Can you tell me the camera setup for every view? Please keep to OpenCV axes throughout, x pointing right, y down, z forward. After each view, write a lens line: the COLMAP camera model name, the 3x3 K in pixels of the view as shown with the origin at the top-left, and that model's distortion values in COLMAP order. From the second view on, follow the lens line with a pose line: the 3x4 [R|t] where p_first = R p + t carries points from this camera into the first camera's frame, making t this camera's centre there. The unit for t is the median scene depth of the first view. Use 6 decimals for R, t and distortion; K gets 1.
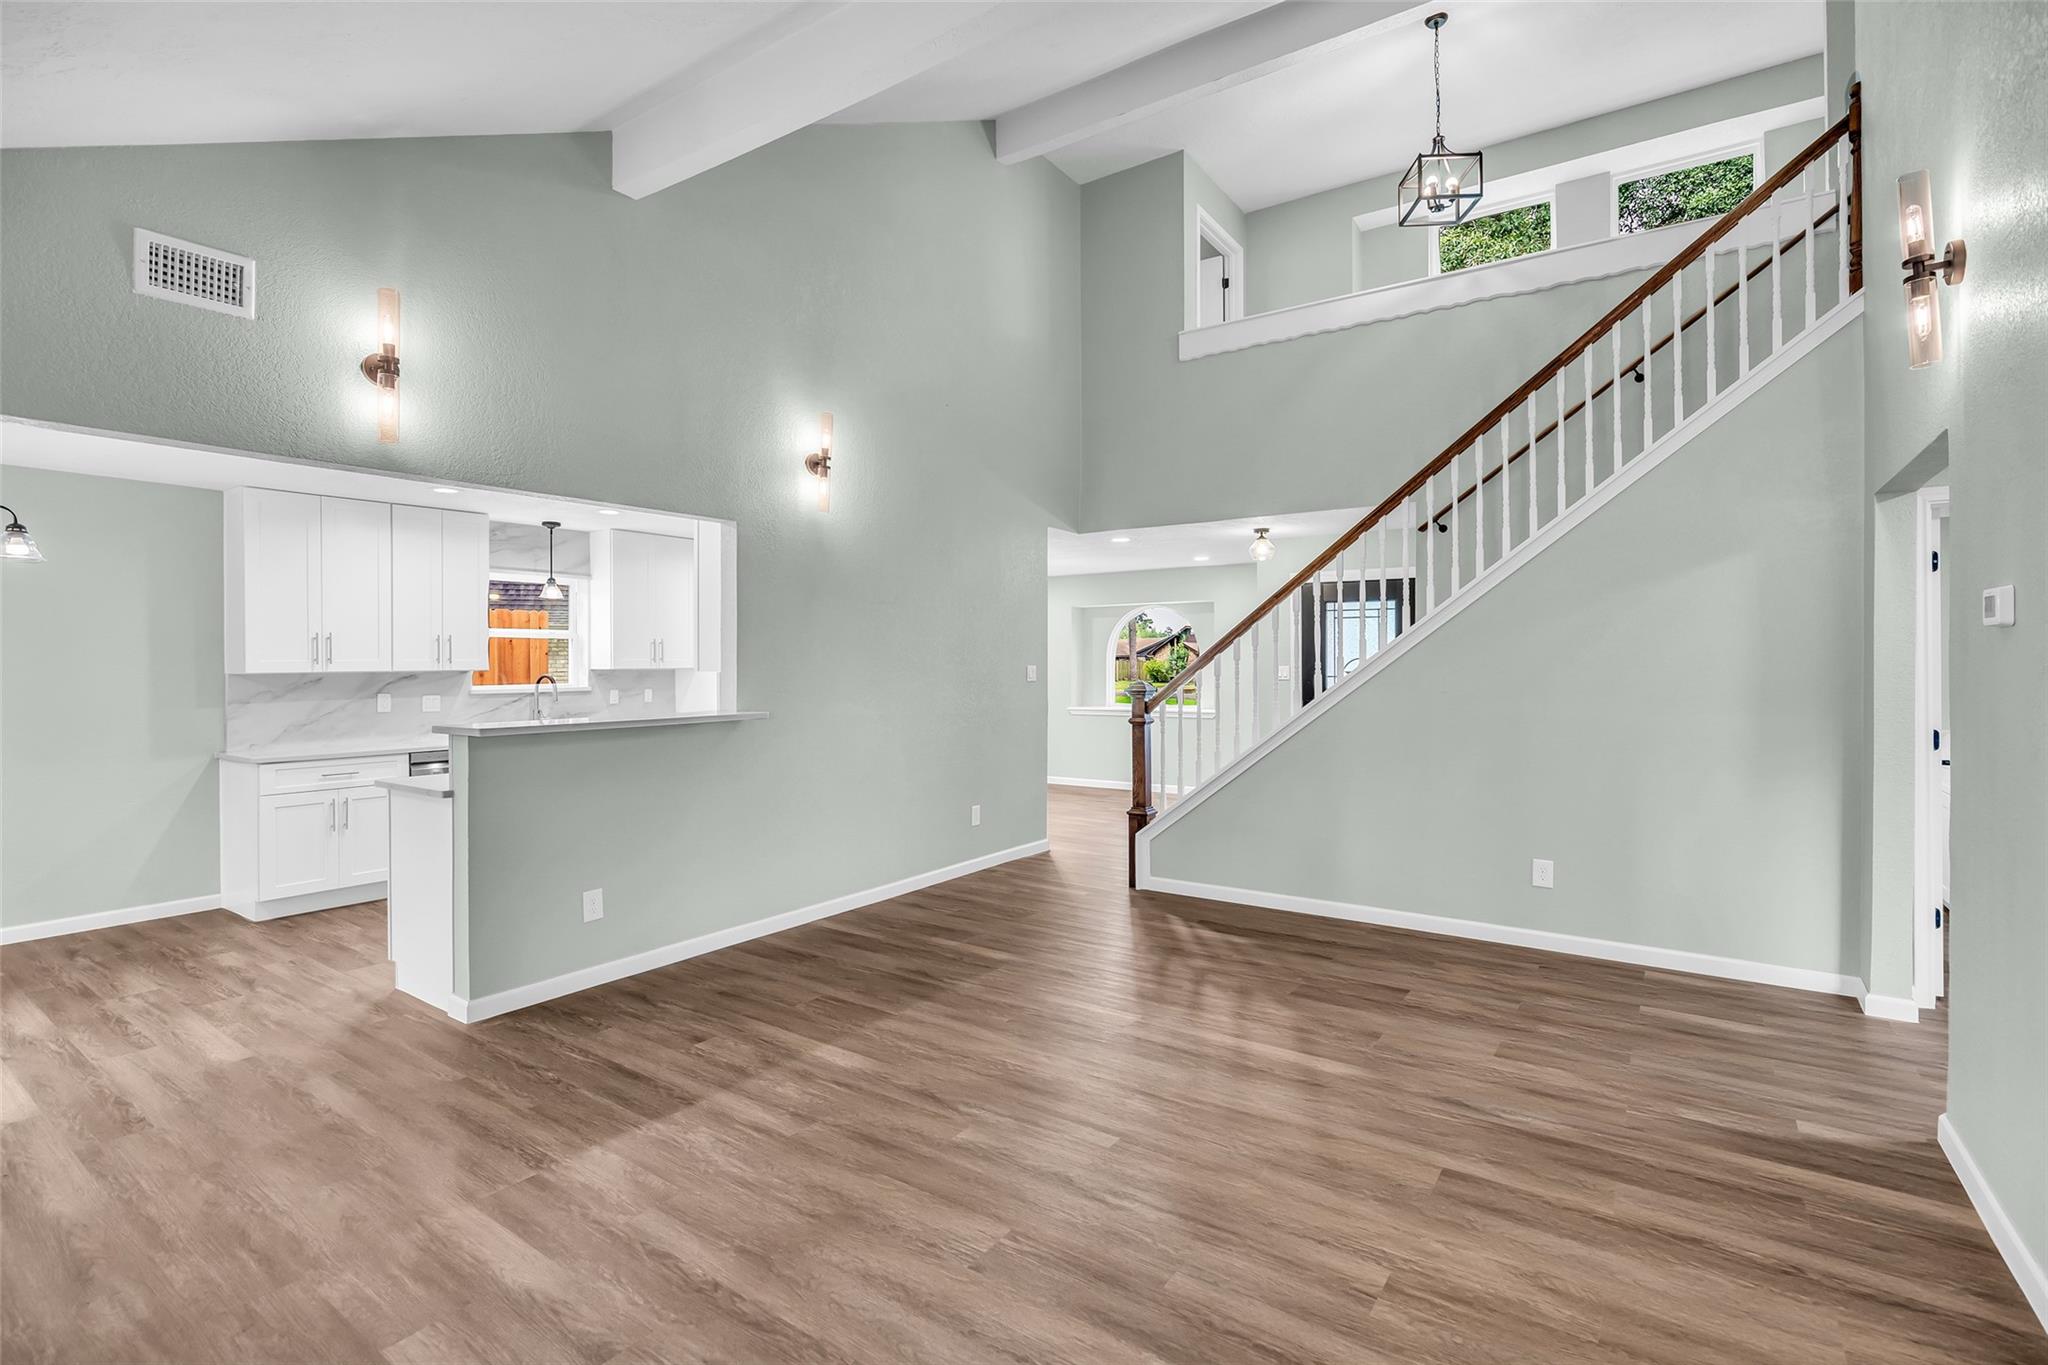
lens RADIAL K [[945.1, 0, 1019.3], [0, 945.1, 668.1], [0, 0, 1]] dist [-0.017863, 0.004143]
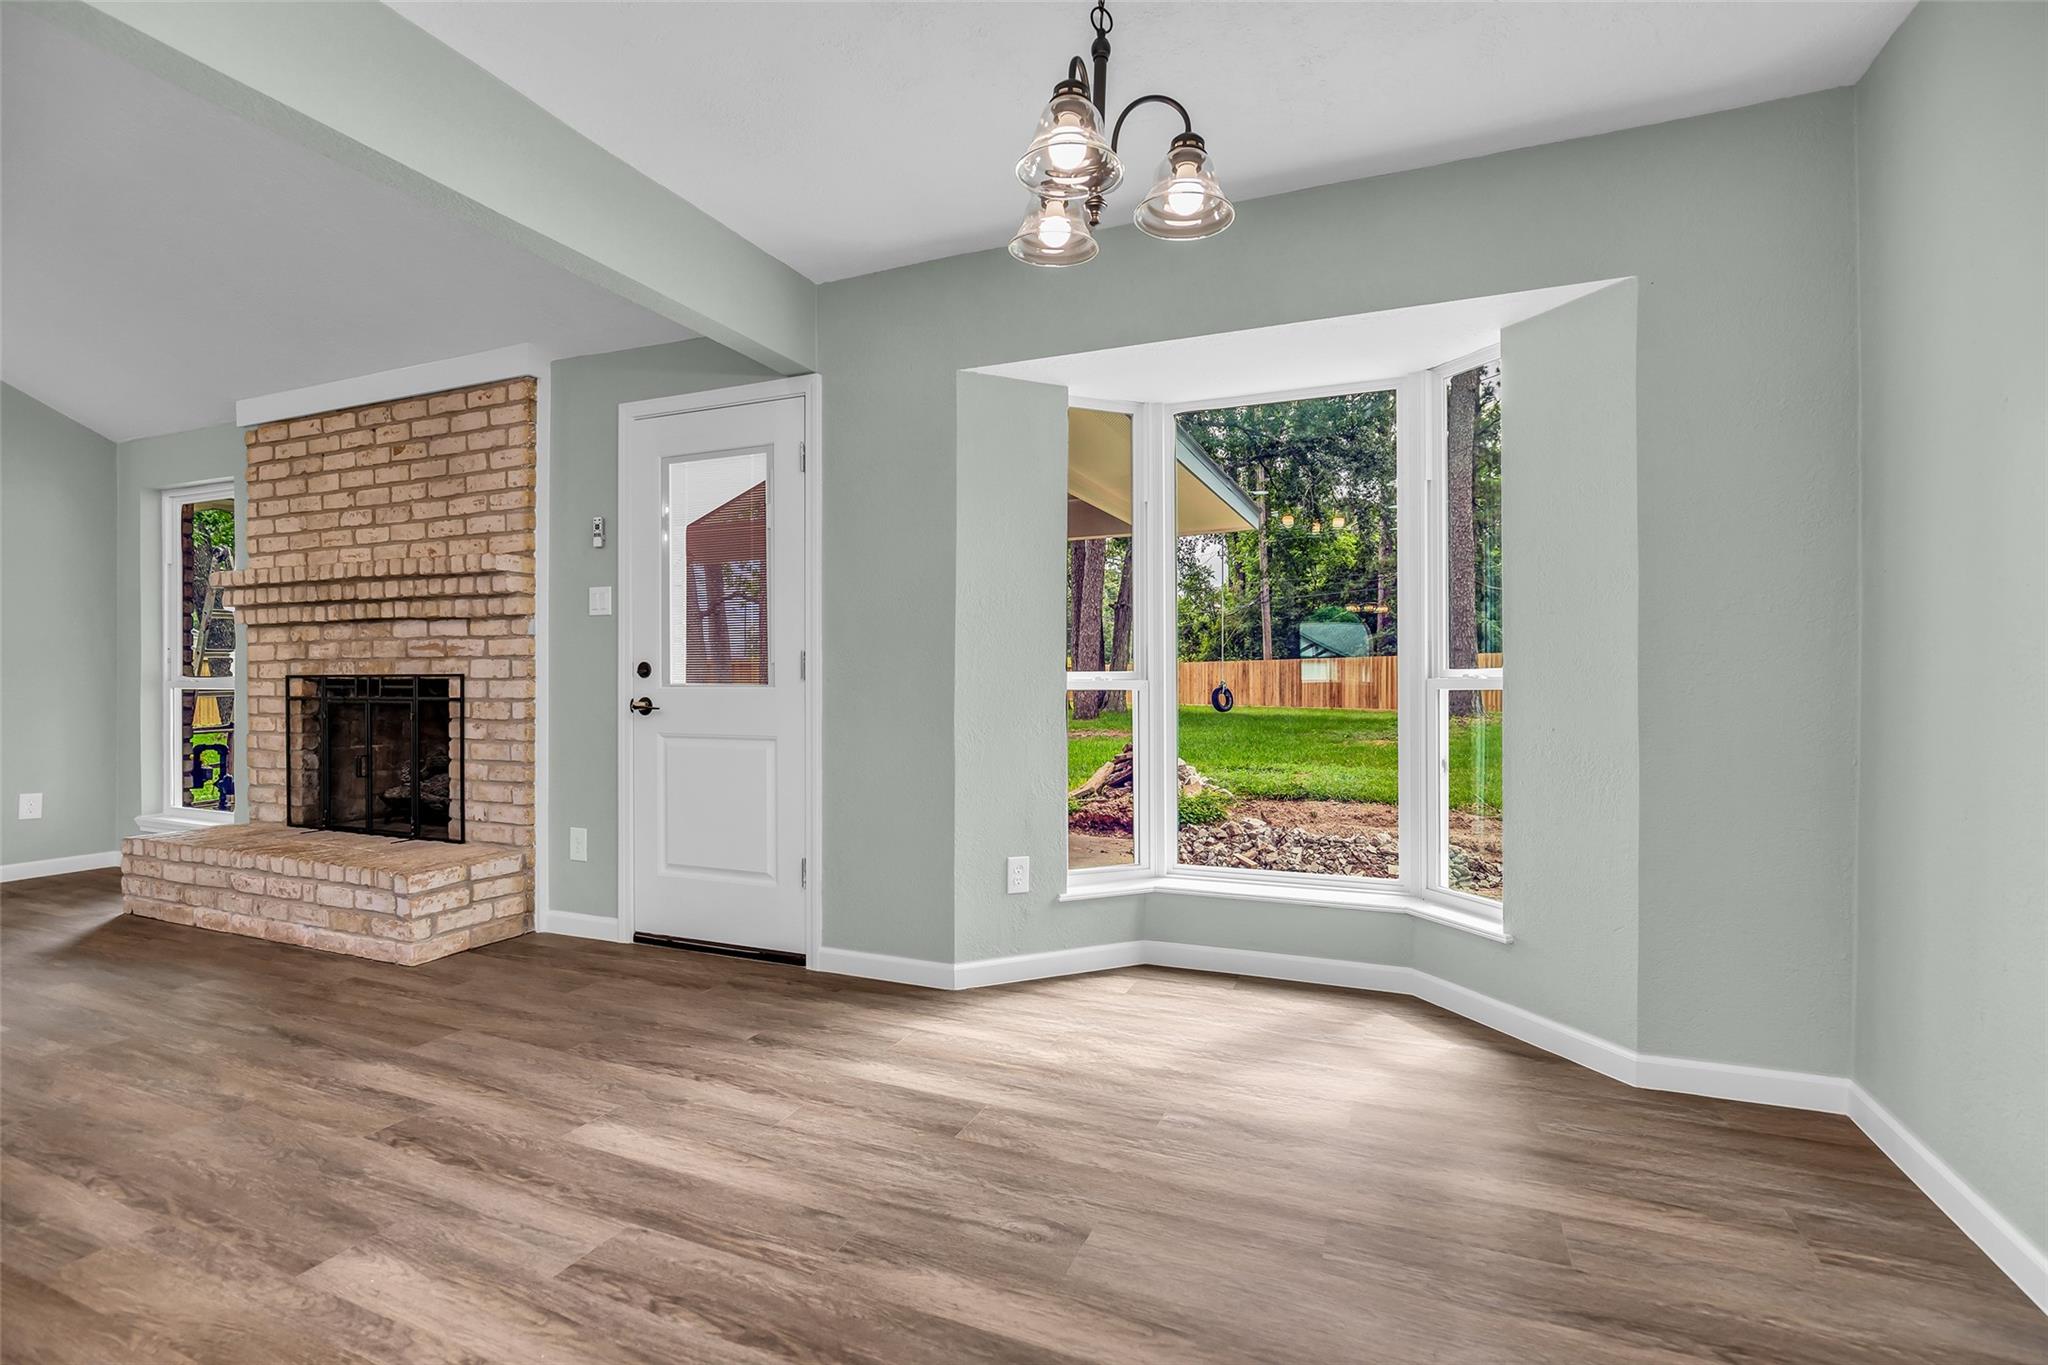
lens RADIAL K [[945.1, 0, 1013.5], [0, 945.1, 676.8], [0, 0, 1]] dist [-0.017863, 0.004143]
pose [[-0.978683, 0.000169, -0.205378, -1.129520], [-0.000364, 0.999997, 0.002561, 0.111863], [0.205378, 0.002581, -0.978679, 1.611672]]
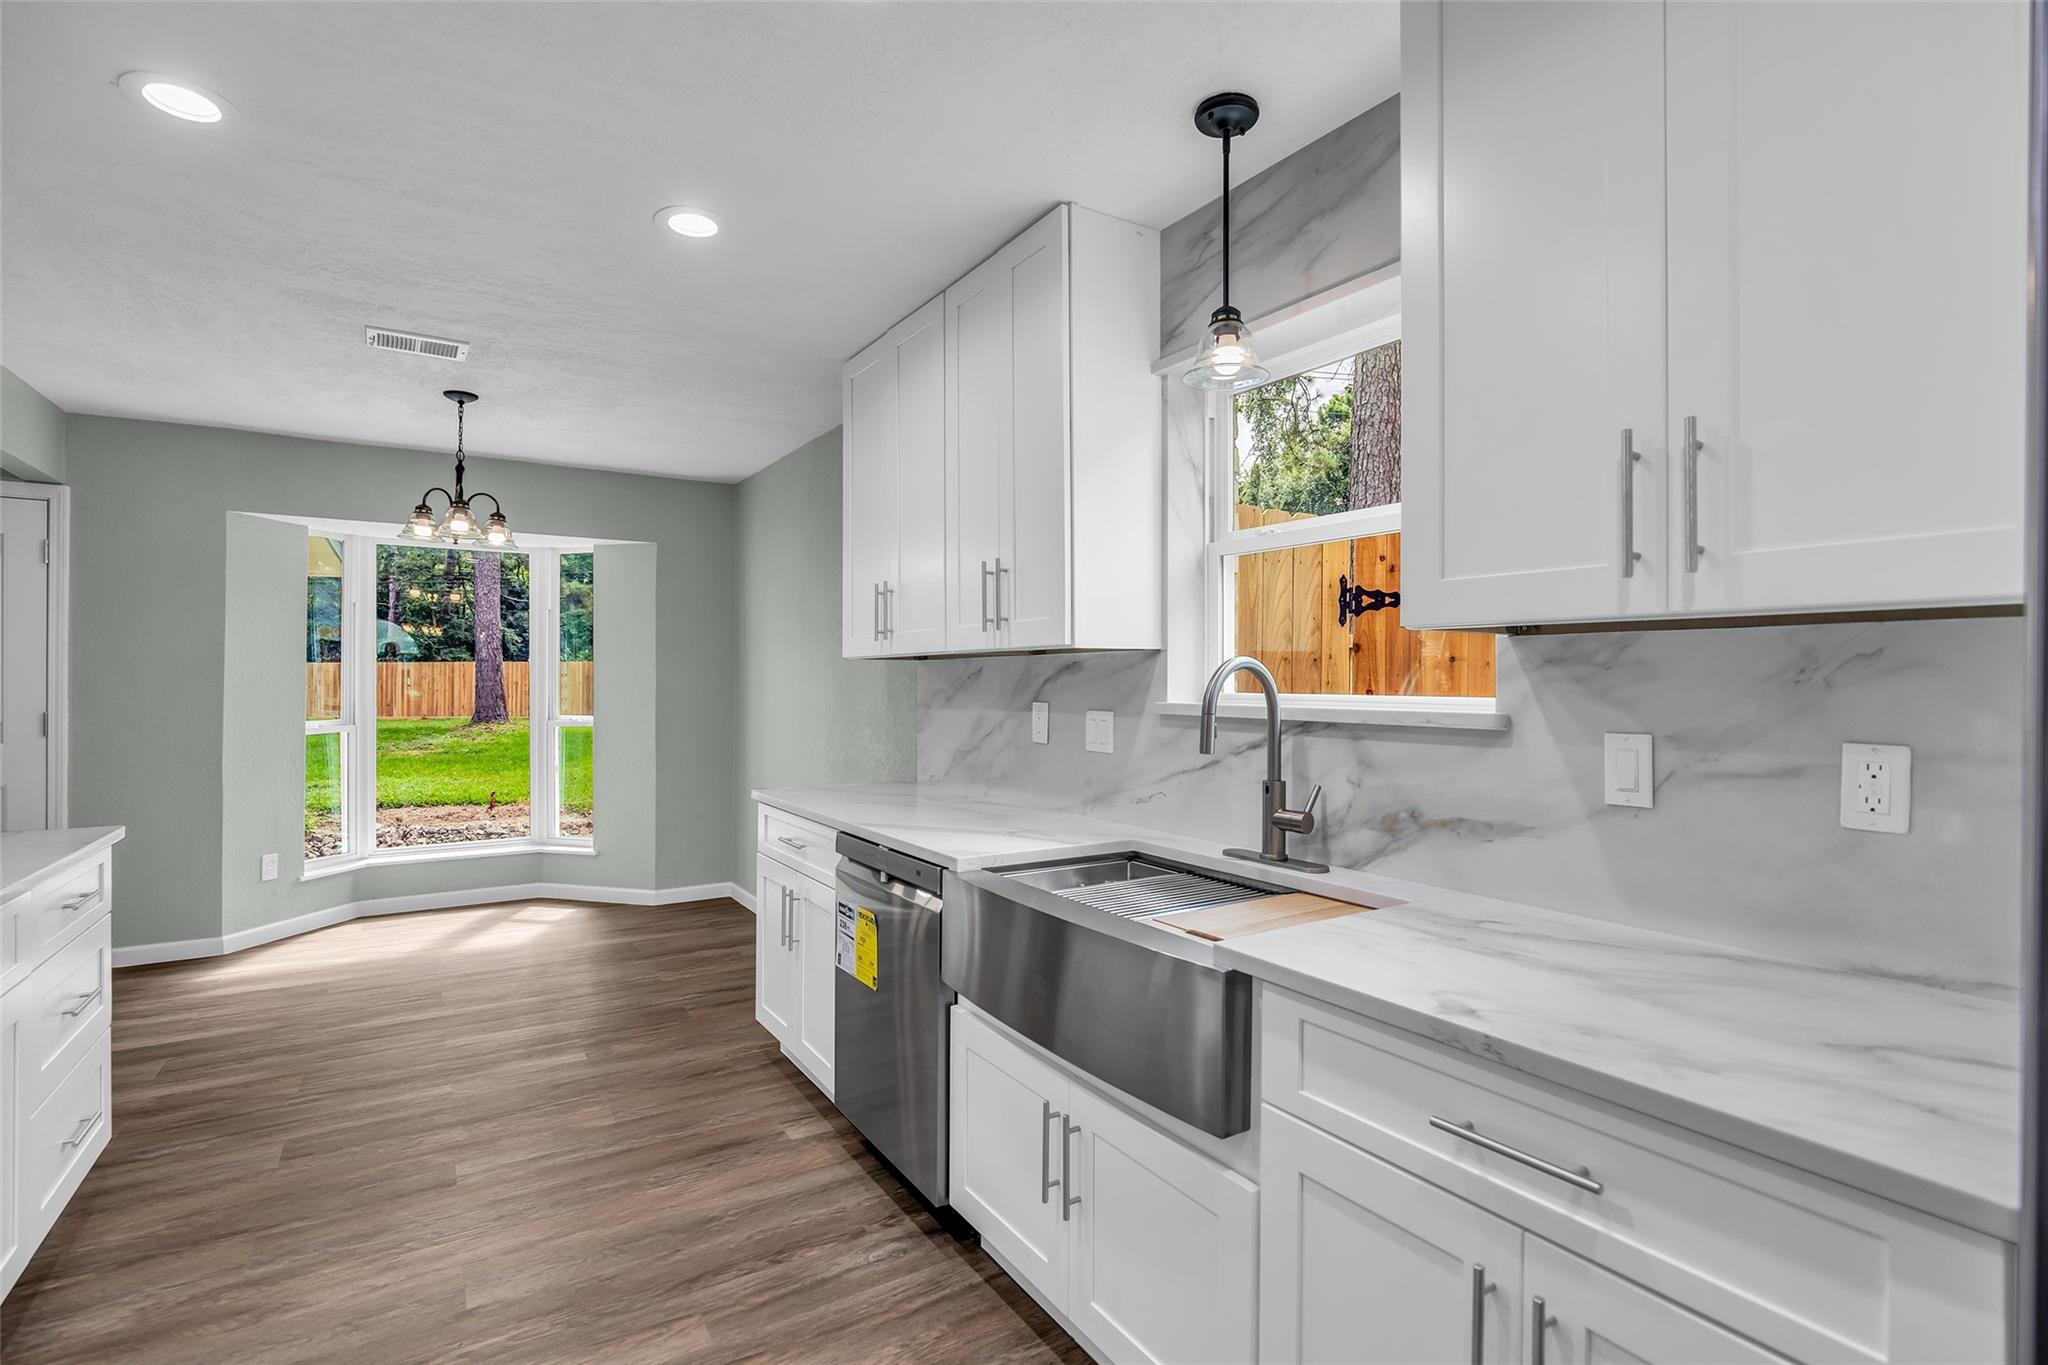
lens RADIAL K [[945.1, 0, 1006.7], [0, 945.1, 676.4], [0, 0, 1]] dist [-0.017863, 0.004143]
pose [[-0.388122, -0.005121, -0.921594, -0.460370], [-0.007127, 0.999971, -0.002555, 0.030490], [0.921580, 0.005577, -0.388148, 2.214214]]
